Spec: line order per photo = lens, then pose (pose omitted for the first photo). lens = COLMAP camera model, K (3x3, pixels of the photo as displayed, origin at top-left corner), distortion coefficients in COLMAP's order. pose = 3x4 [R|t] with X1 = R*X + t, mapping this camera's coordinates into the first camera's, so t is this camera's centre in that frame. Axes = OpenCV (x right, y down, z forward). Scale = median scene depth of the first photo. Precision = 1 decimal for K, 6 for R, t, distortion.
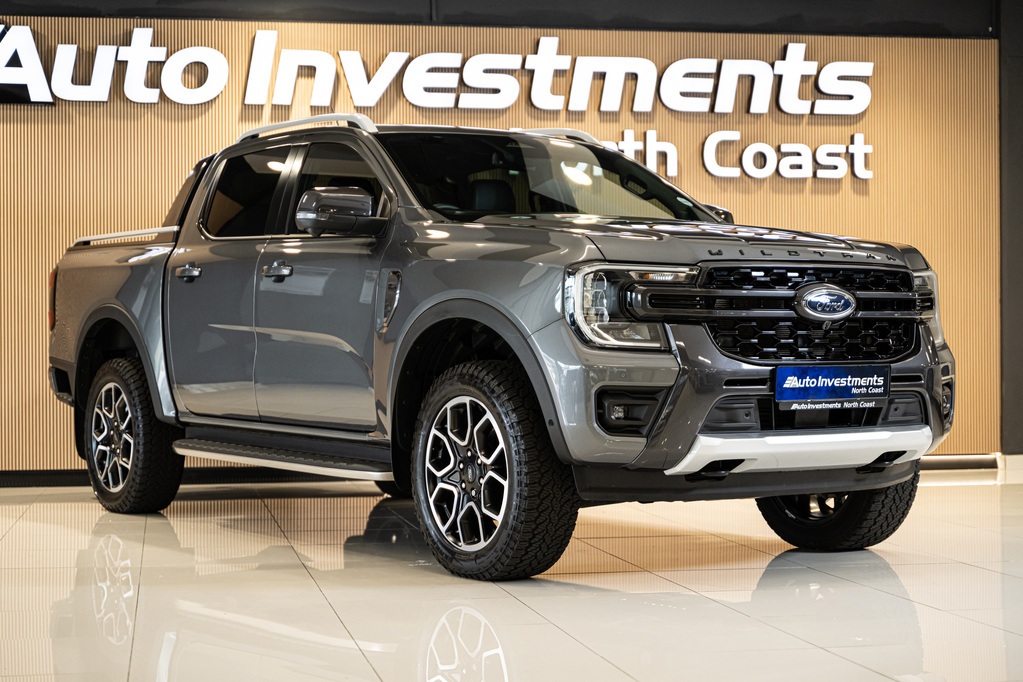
lens RADIAL K [[1888.5, 0, 511.5], [0, 1888.5, 341.0], [0, 0, 1]] dist [-0.003118, -0.290229]
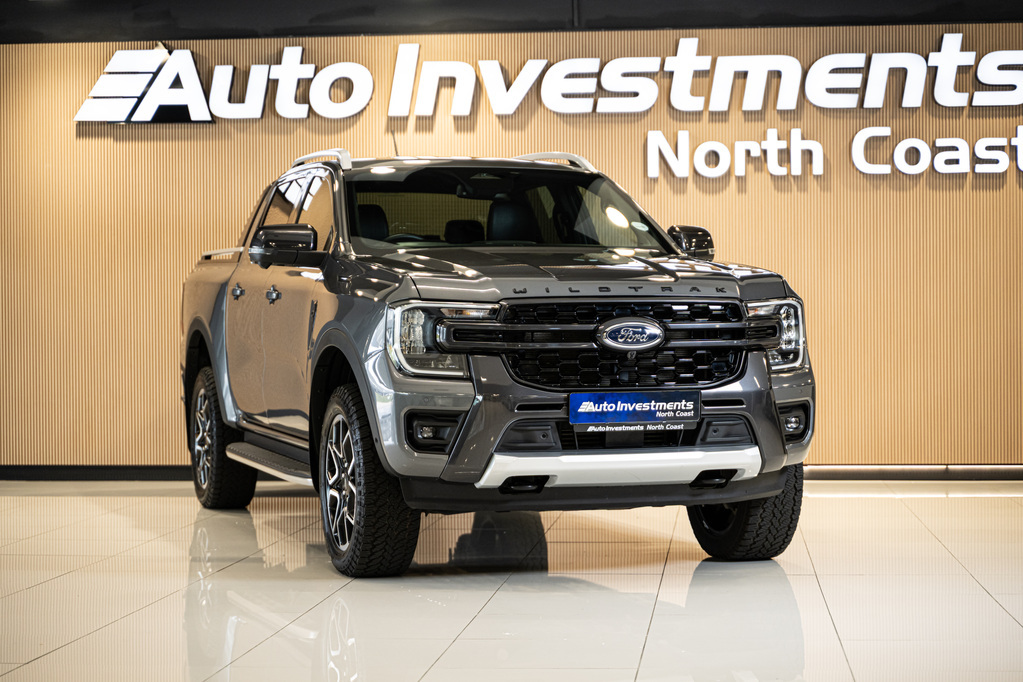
lens RADIAL K [[2200.4, 0, 511.5], [0, 2200.4, 341.0], [0, 0, 1]] dist [-0.045915, -0.454422]
pose [[0.960023, 0.001437, -0.279917, 0.265191], [0.003359, 0.999856, 0.016654, -0.021986], [0.279900, -0.016929, 0.959880, -0.145338]]
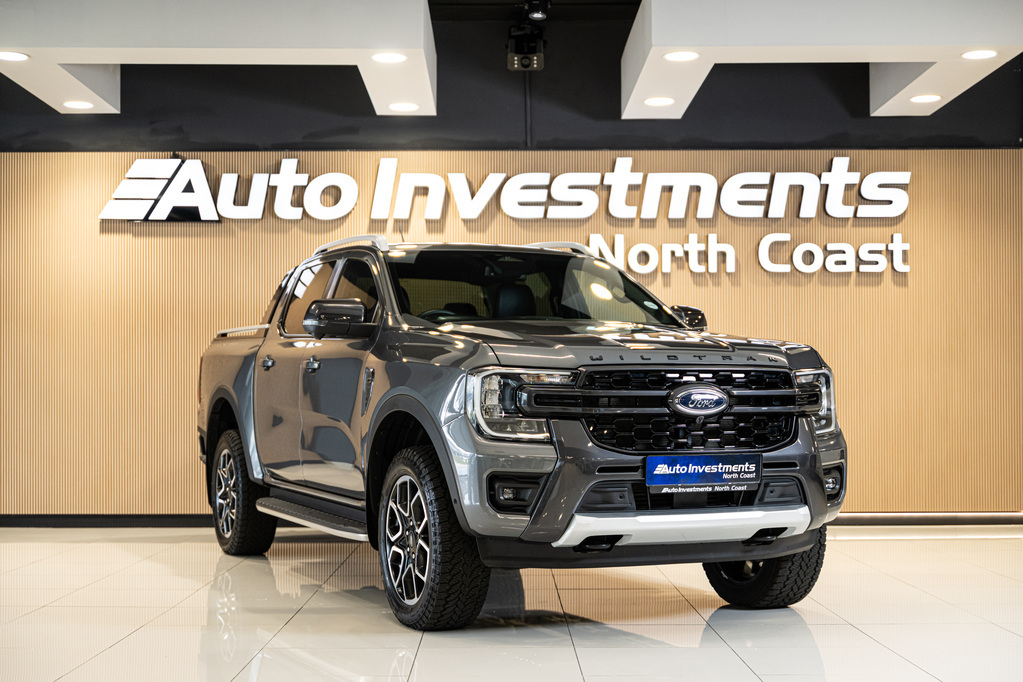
lens RADIAL K [[1554.0, 0, 498.7], [0, 1554.0, 374.7], [0, 0, 1]] dist [-0.016886, -0.082447]
pose [[0.983027, 0.000947, -0.183457, 0.127406], [-0.002482, 0.999964, -0.008137, -0.016125], [0.183443, 0.008455, 0.982994, 0.022203]]
